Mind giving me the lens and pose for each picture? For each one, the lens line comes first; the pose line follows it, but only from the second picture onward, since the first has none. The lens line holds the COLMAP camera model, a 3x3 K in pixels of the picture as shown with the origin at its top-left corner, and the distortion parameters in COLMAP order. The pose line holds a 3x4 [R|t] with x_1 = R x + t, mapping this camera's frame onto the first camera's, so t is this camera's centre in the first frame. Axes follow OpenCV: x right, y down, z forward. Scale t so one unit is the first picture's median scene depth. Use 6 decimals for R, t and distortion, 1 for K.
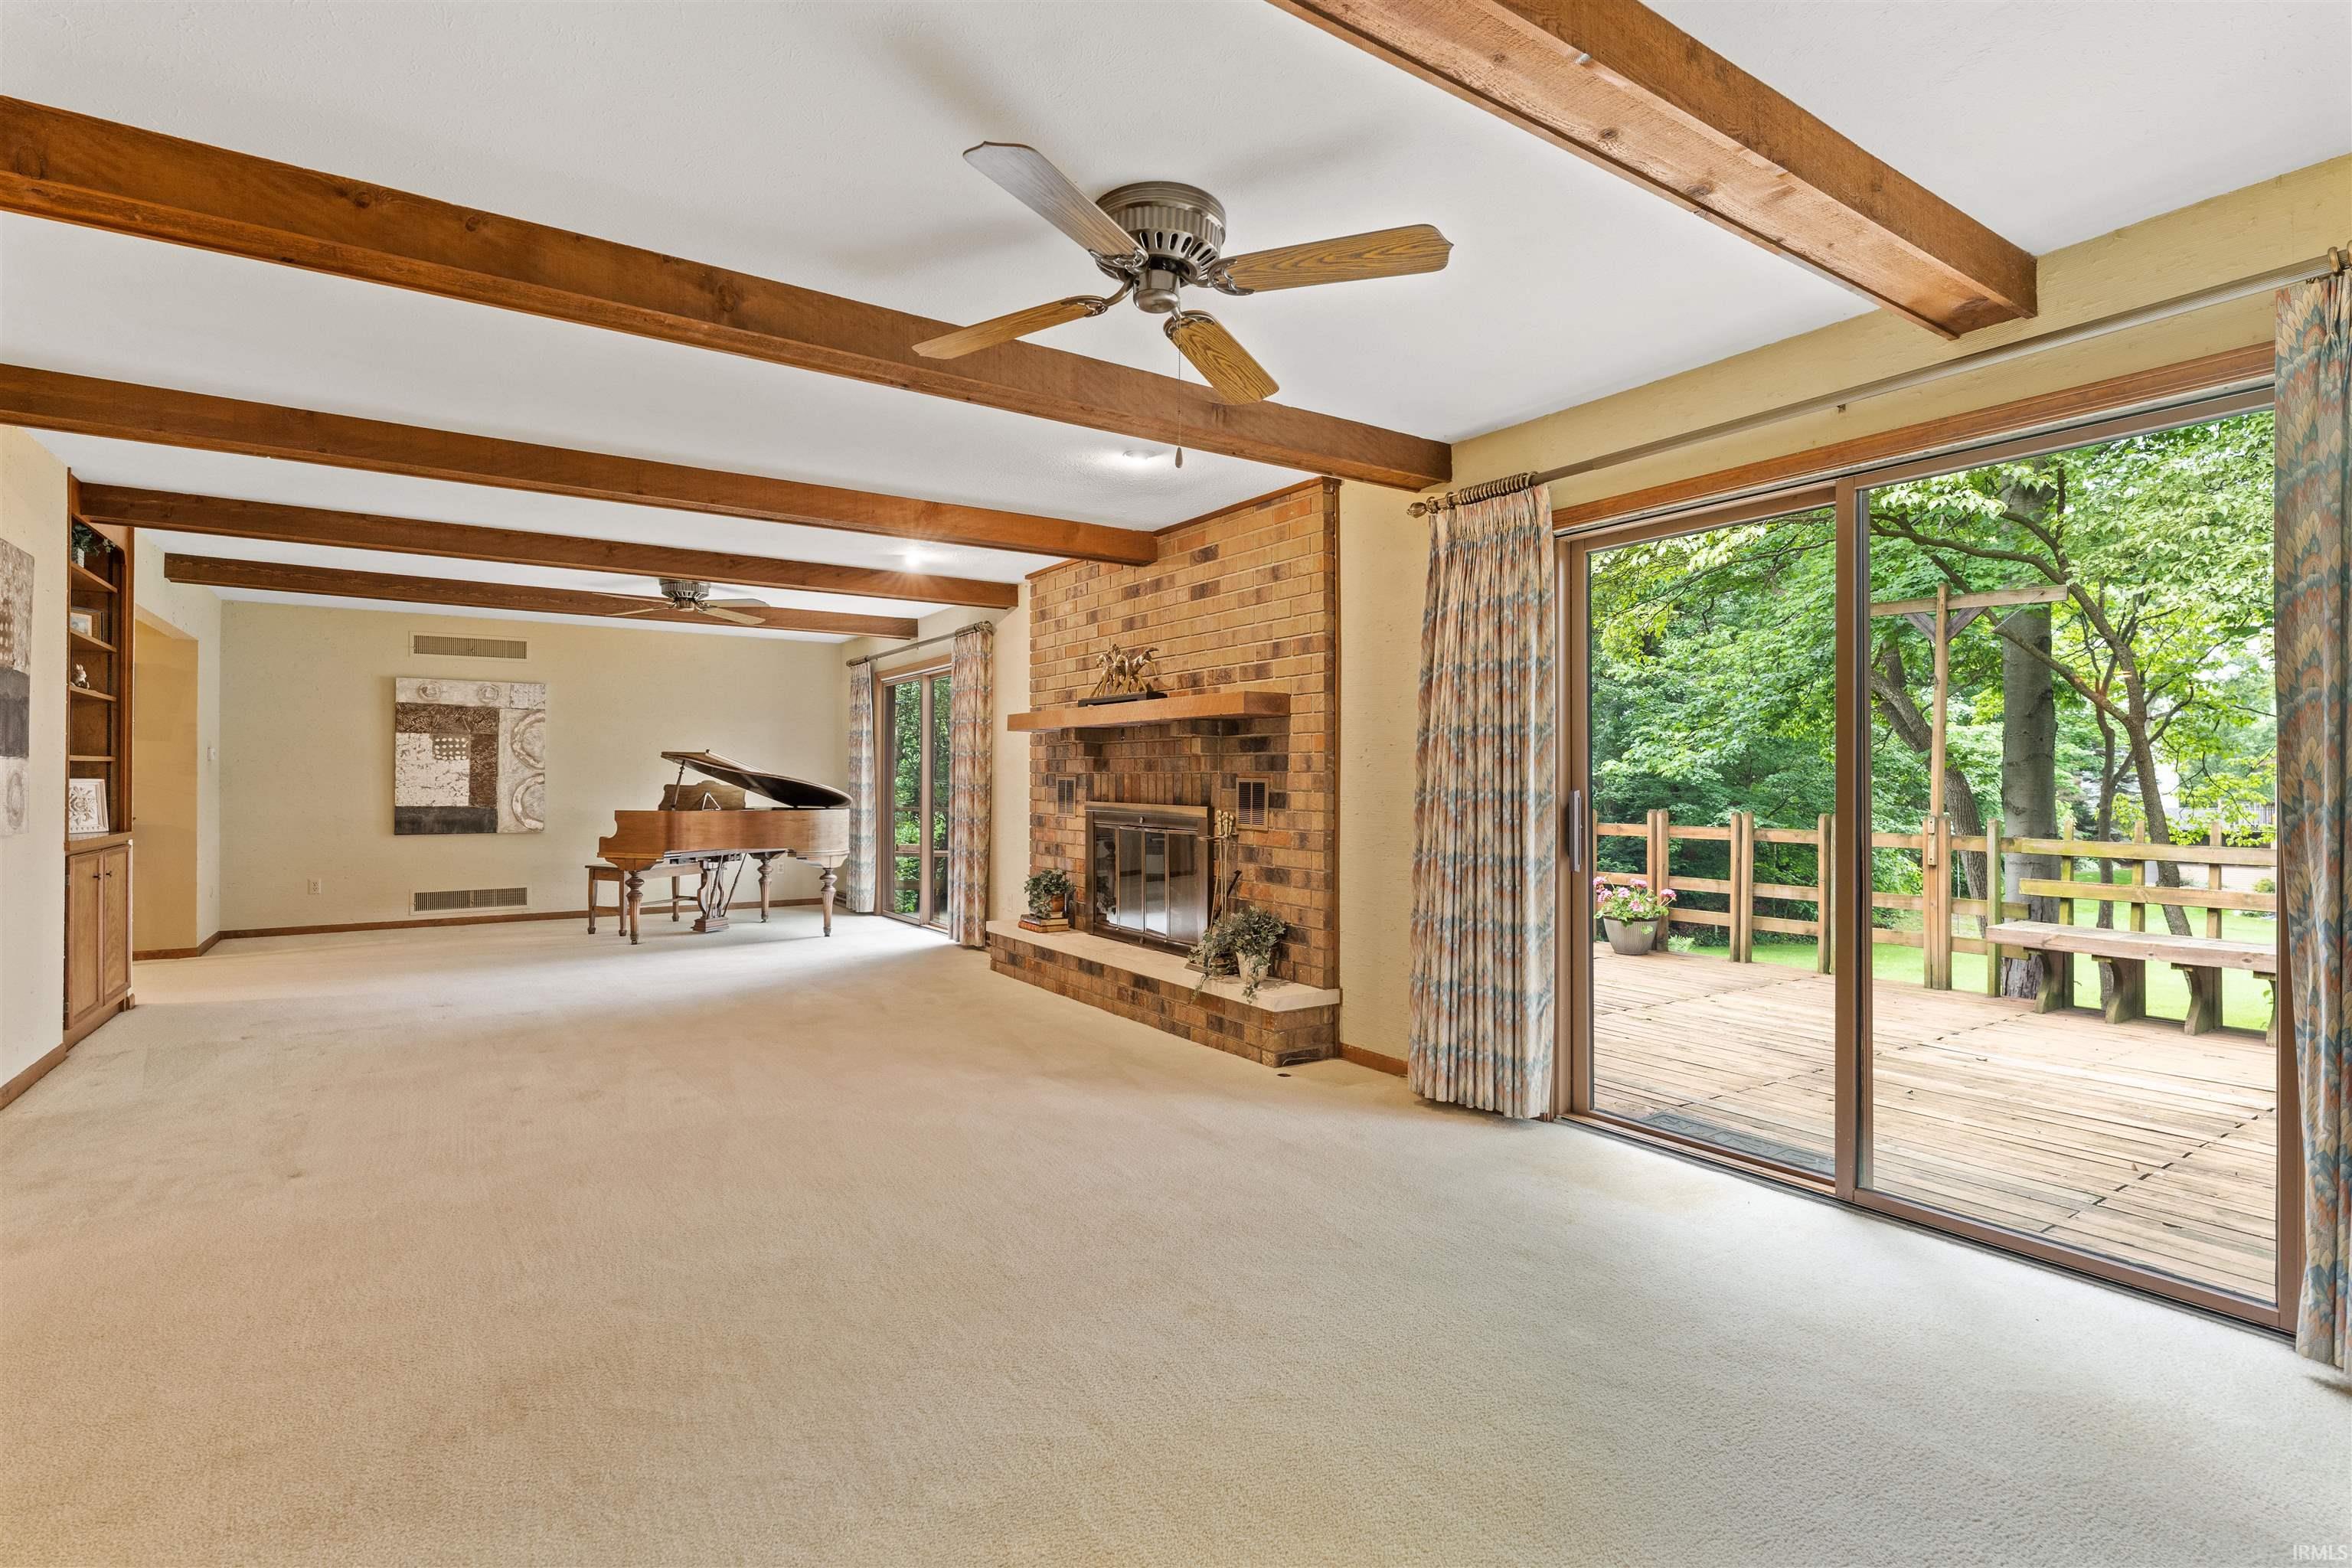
lens RADIAL K [[1120.2, 0, 1176.0], [0, 1120.2, 778.0], [0, 0, 1]] dist [0.002428, 0.000141]
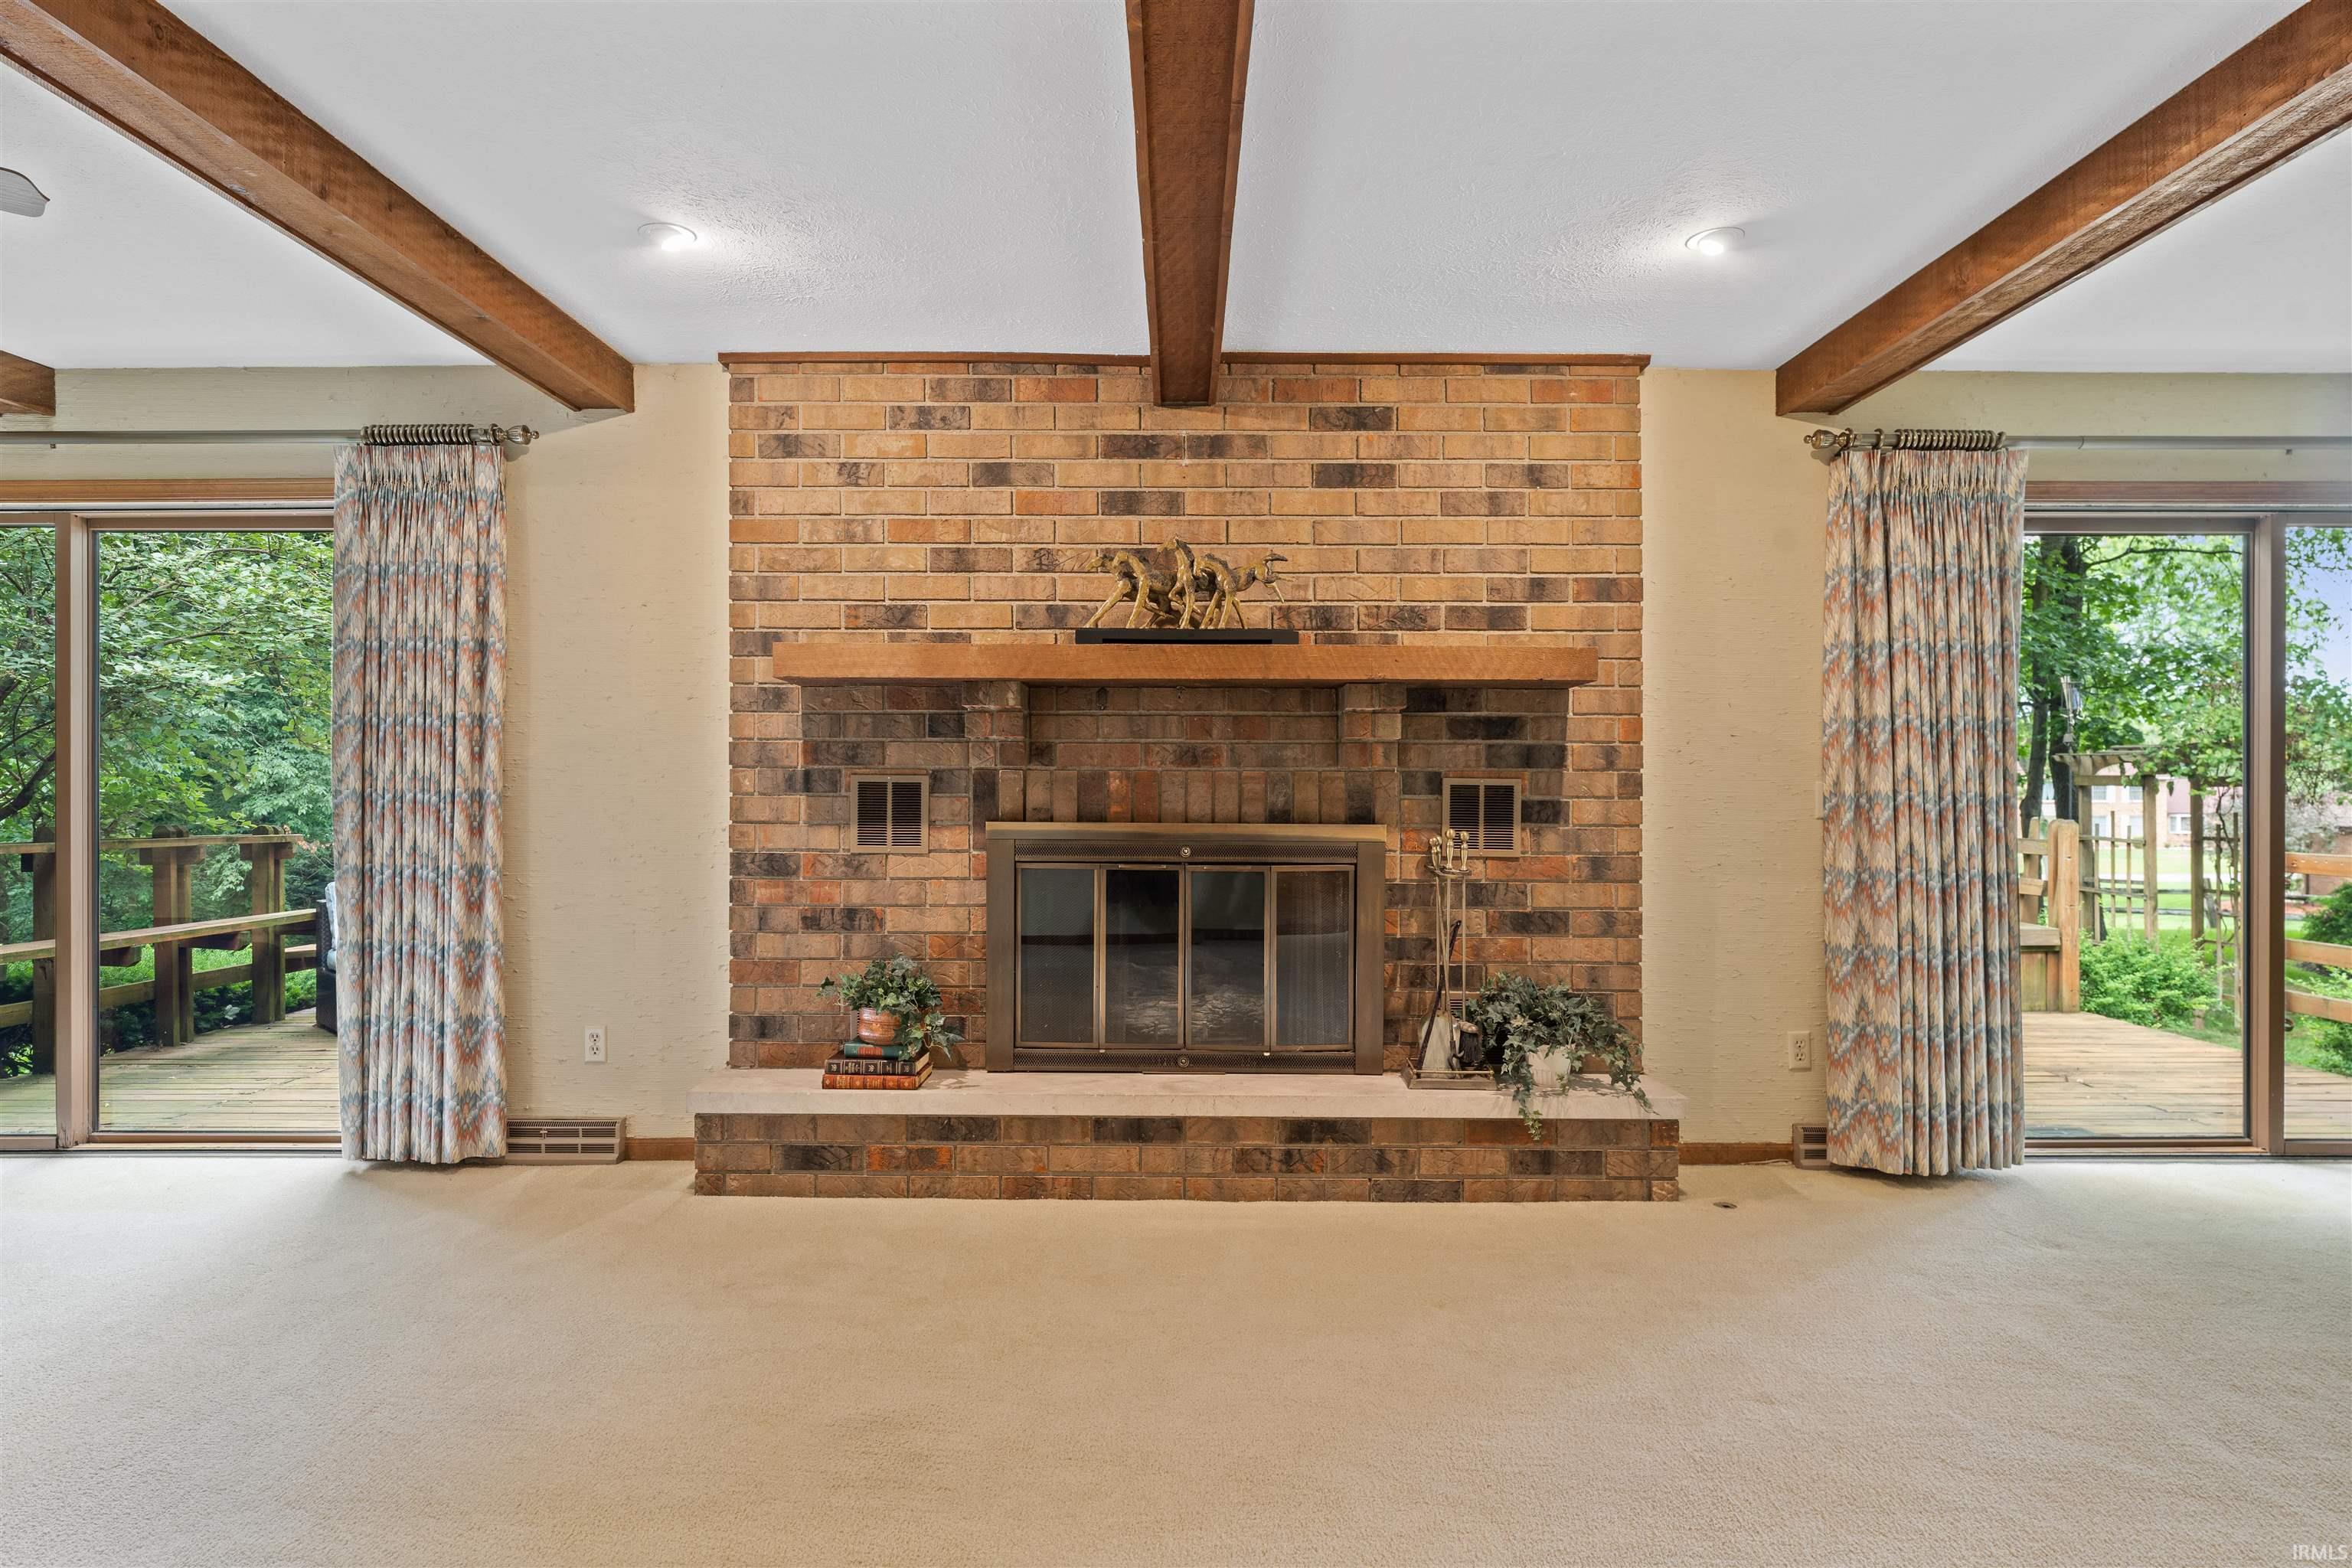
lens RADIAL K [[1225.4, 0, 1175.6], [0, 1225.4, 789.1], [0, 0, 1]] dist [-0.004220, -0.000399]
pose [[0.559093, -0.006221, 0.829082, -0.607167], [-0.002904, 0.999951, 0.009461, -0.000168], [-0.829100, -0.007697, 0.559047, 0.720301]]
